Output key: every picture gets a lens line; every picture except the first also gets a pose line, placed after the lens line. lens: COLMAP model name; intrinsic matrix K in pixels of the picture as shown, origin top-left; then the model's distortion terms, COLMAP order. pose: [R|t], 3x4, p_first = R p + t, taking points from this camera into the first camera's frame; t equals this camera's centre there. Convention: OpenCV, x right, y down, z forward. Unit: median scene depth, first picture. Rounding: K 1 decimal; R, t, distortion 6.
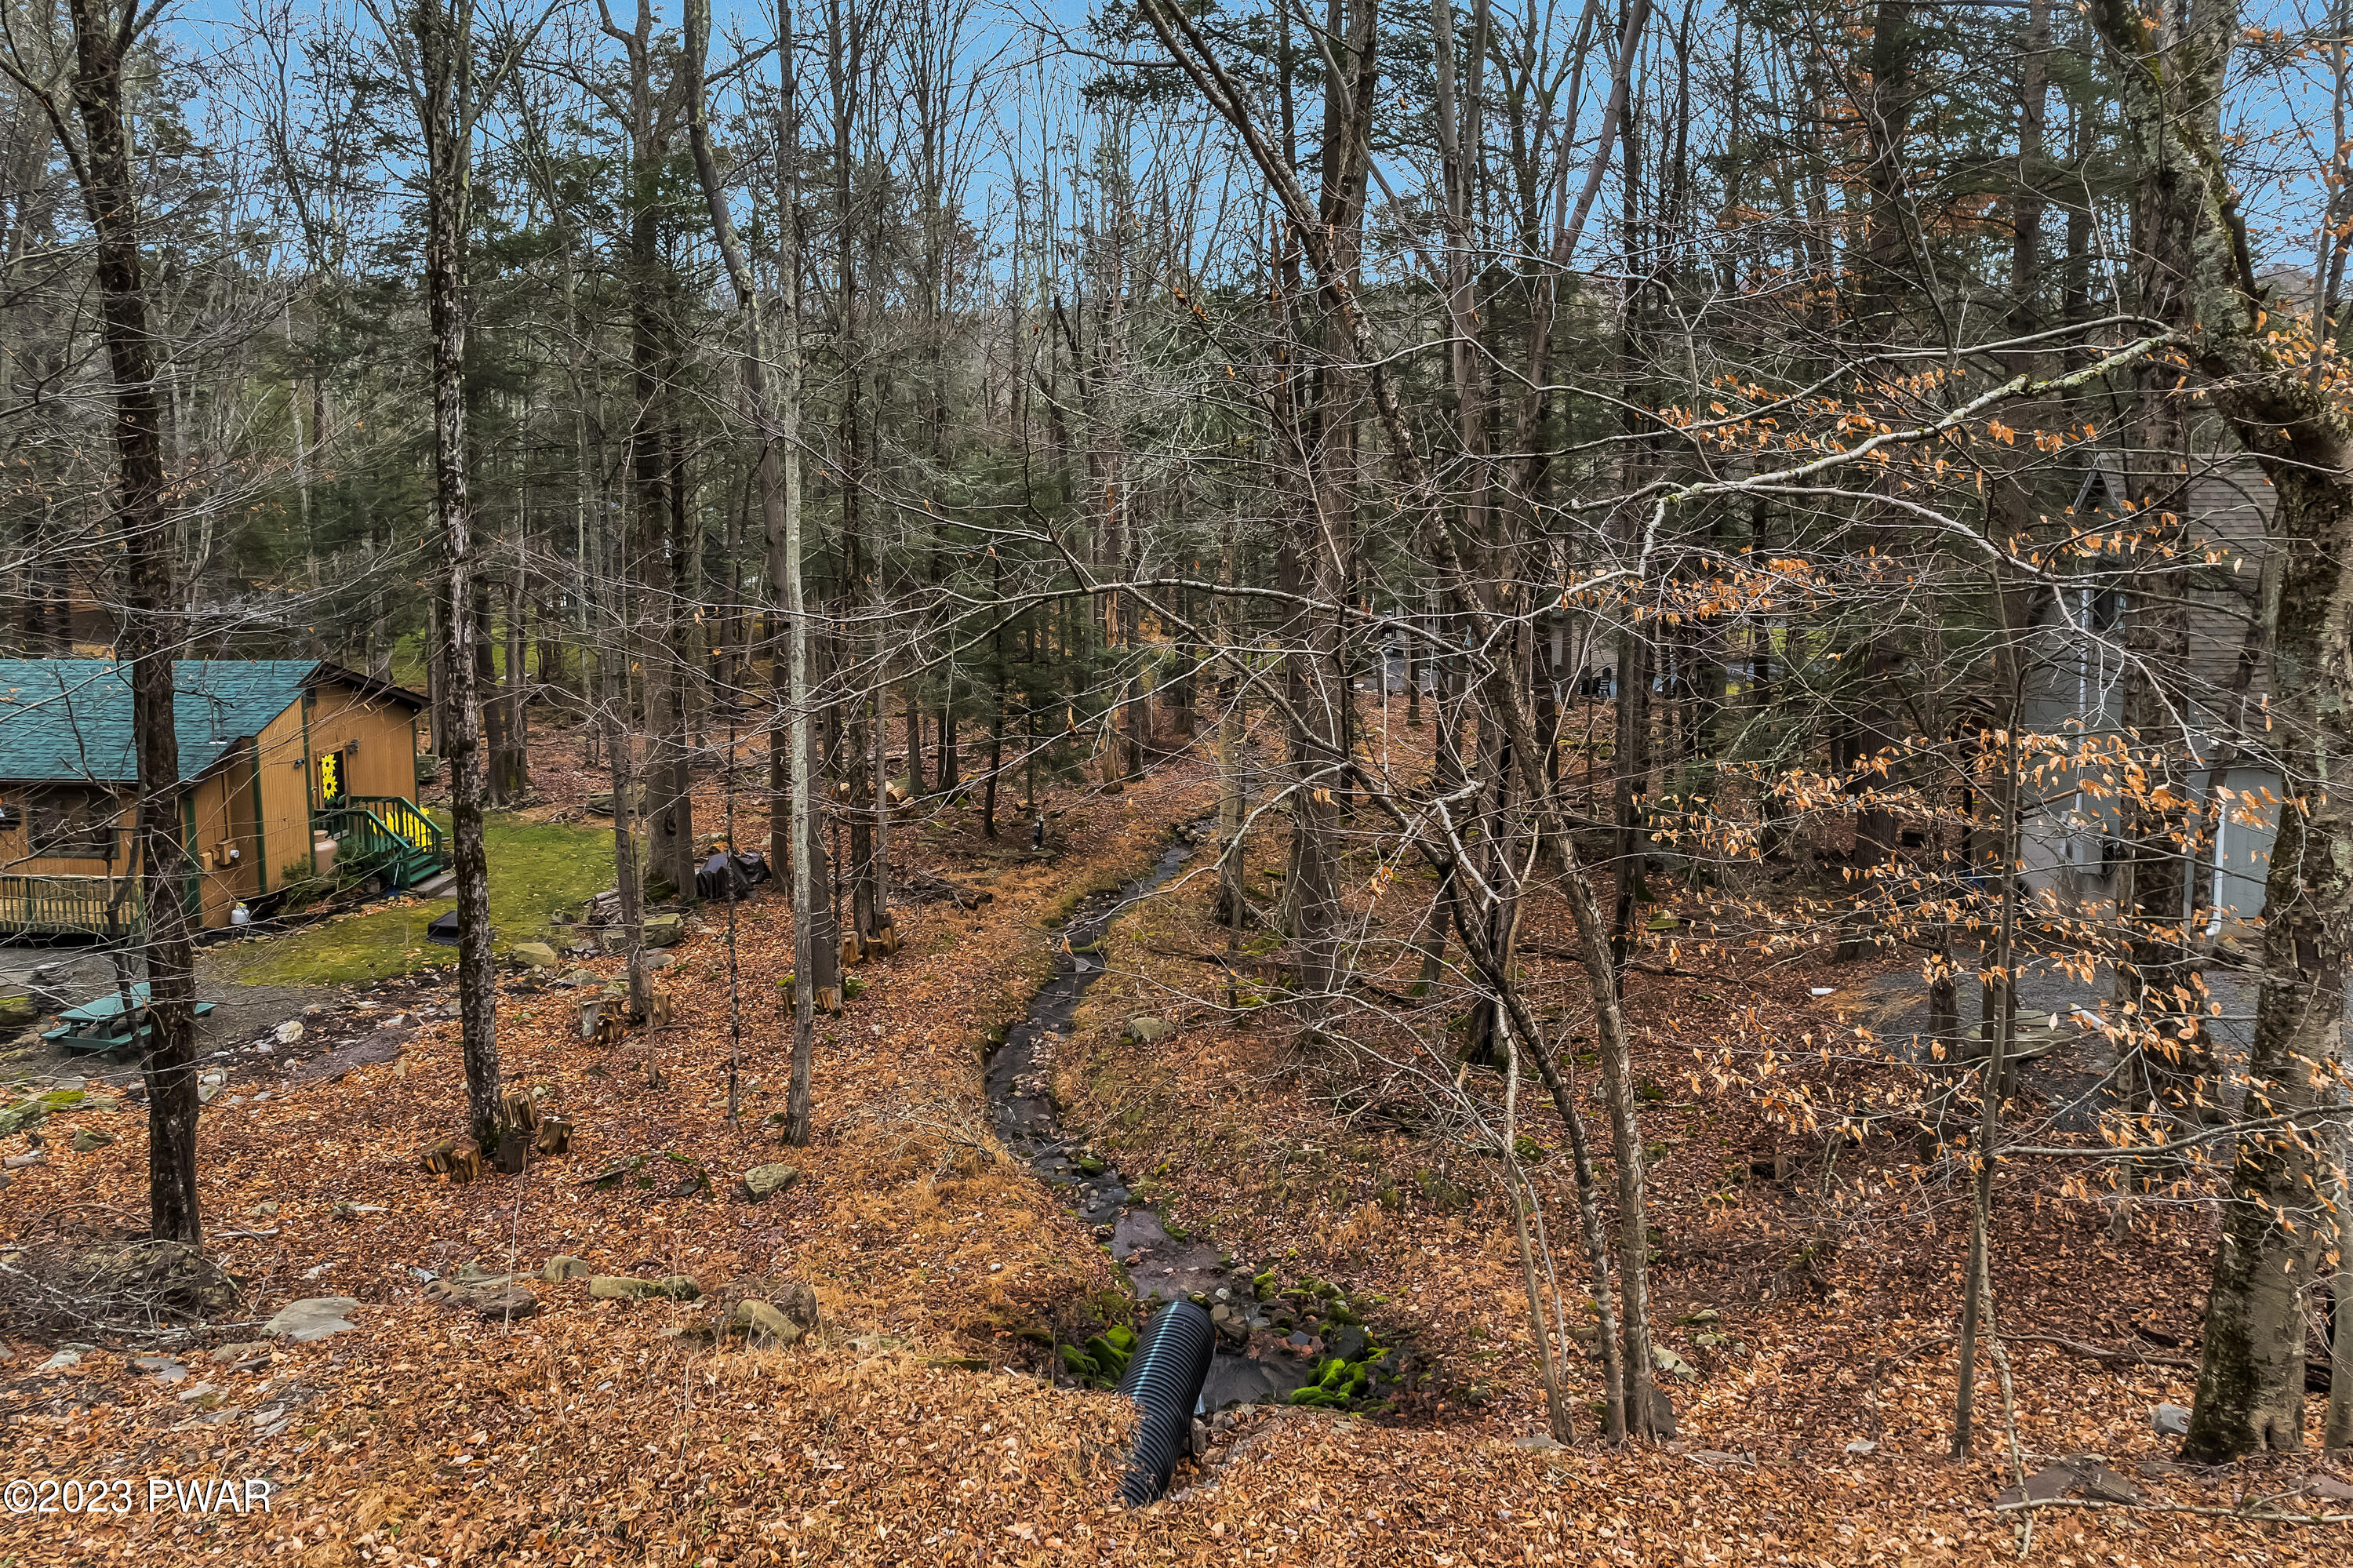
lens RADIAL K [[1512.6, 0, 1189.1], [0, 1512.6, 789.1], [0, 0, 1]] dist [-0.079080, 0.078988]
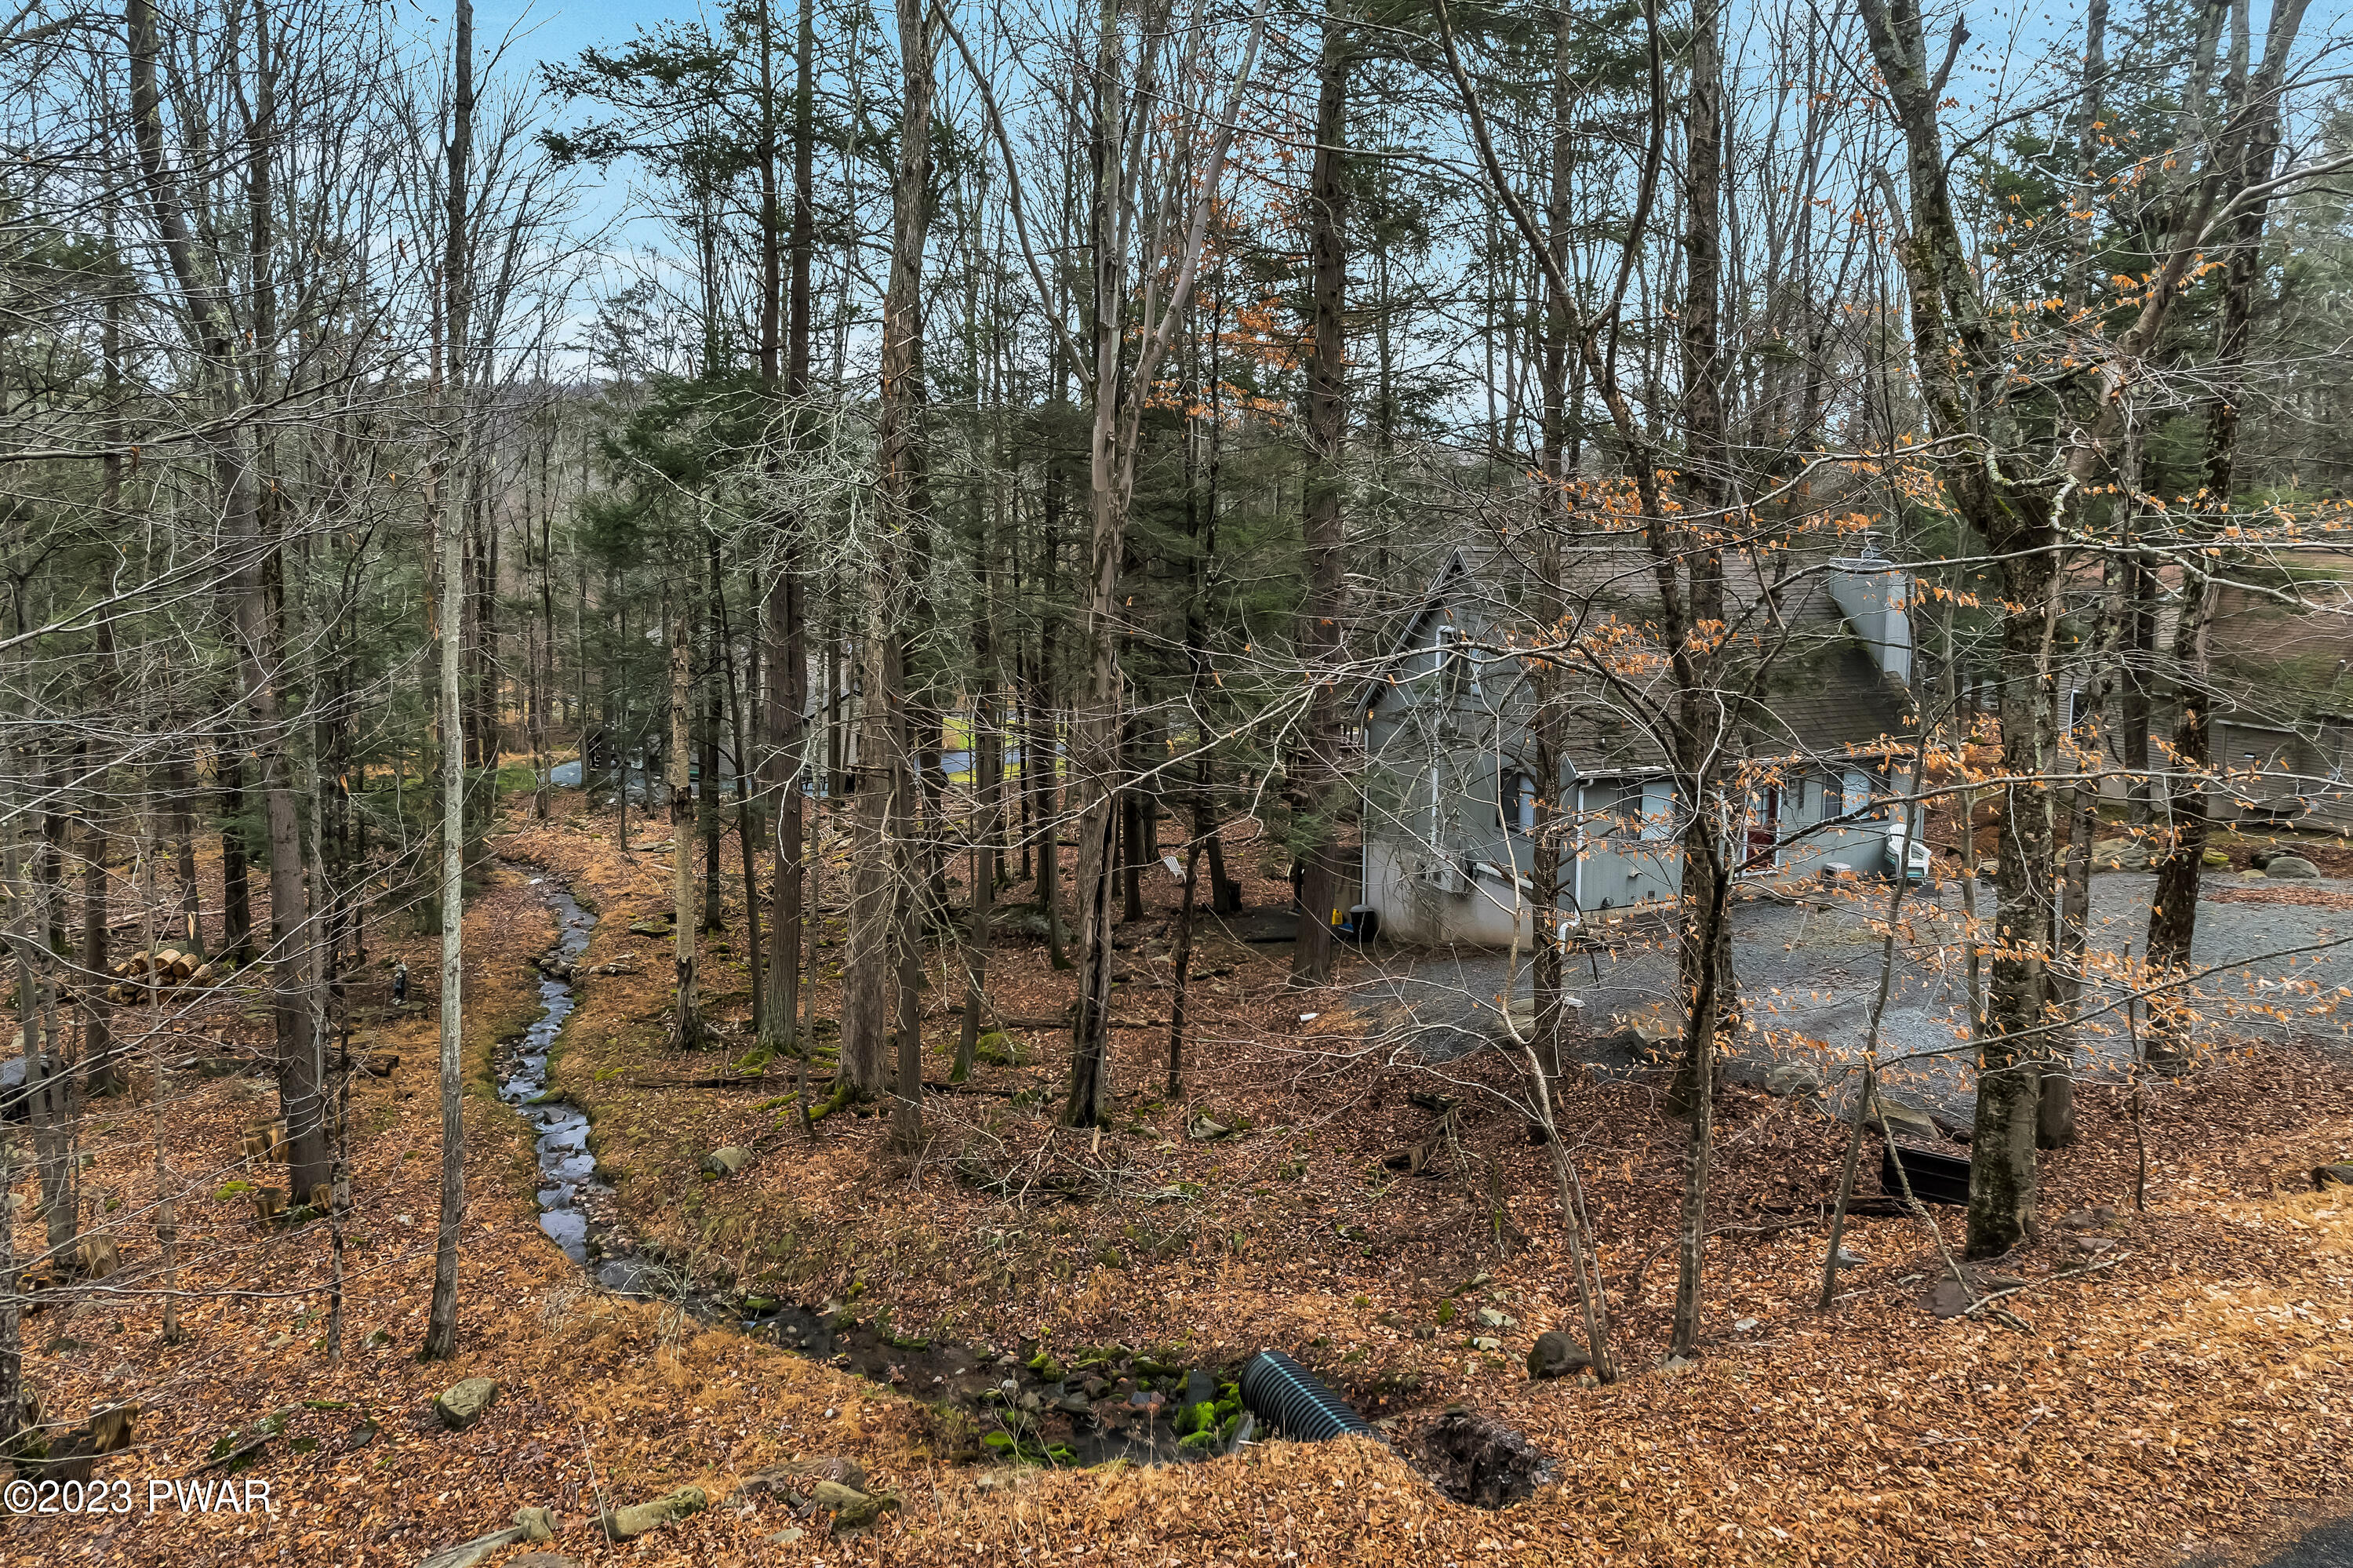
lens RADIAL K [[1512.6, 0, 1189.1], [0, 1512.6, 789.1], [0, 0, 1]] dist [-0.079080, 0.078988]
pose [[0.863133, -0.072313, 0.499773, -0.319127], [0.103969, 0.993938, -0.035745, -0.008157], [-0.494158, 0.082814, 0.865419, 0.049842]]
